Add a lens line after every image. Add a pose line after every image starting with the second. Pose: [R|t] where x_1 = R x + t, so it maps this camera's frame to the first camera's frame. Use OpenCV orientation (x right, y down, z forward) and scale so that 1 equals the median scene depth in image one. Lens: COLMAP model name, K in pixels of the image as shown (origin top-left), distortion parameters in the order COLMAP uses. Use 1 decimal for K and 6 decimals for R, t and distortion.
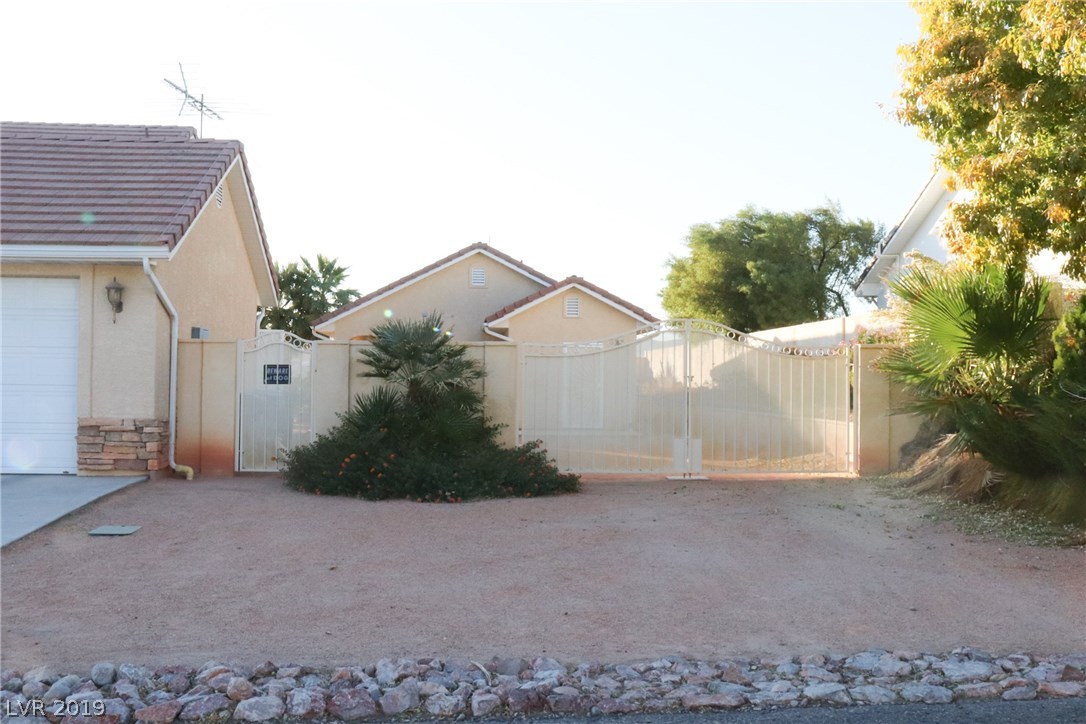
lens RADIAL K [[1190.8, 0, 541.5], [0, 1190.8, 361.0], [0, 0, 1]] dist [-0.033650, 0.000000]
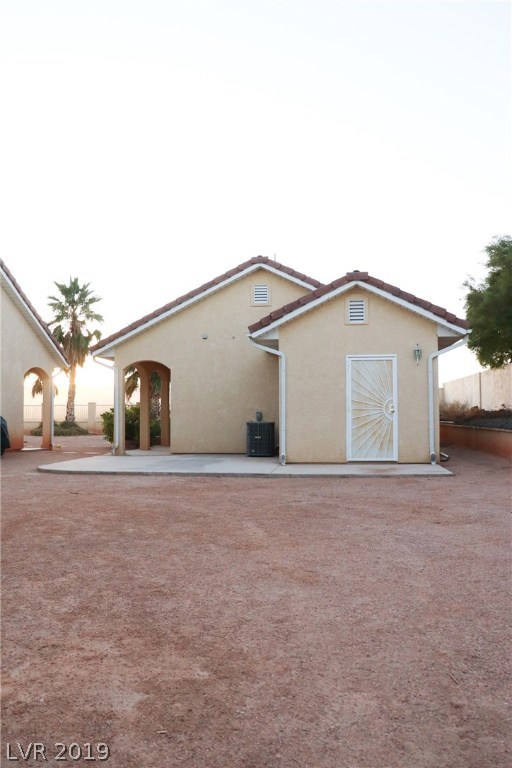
lens RADIAL K [[638.8, 0, 255.5], [0, 638.8, 383.7], [0, 0, 1]] dist [-0.170057, 0.130662]
pose [[0.981665, -0.023417, -0.189172, 0.035873], [0.018298, 0.999419, -0.028762, 0.013737], [0.189736, 0.024773, 0.981523, 0.519592]]
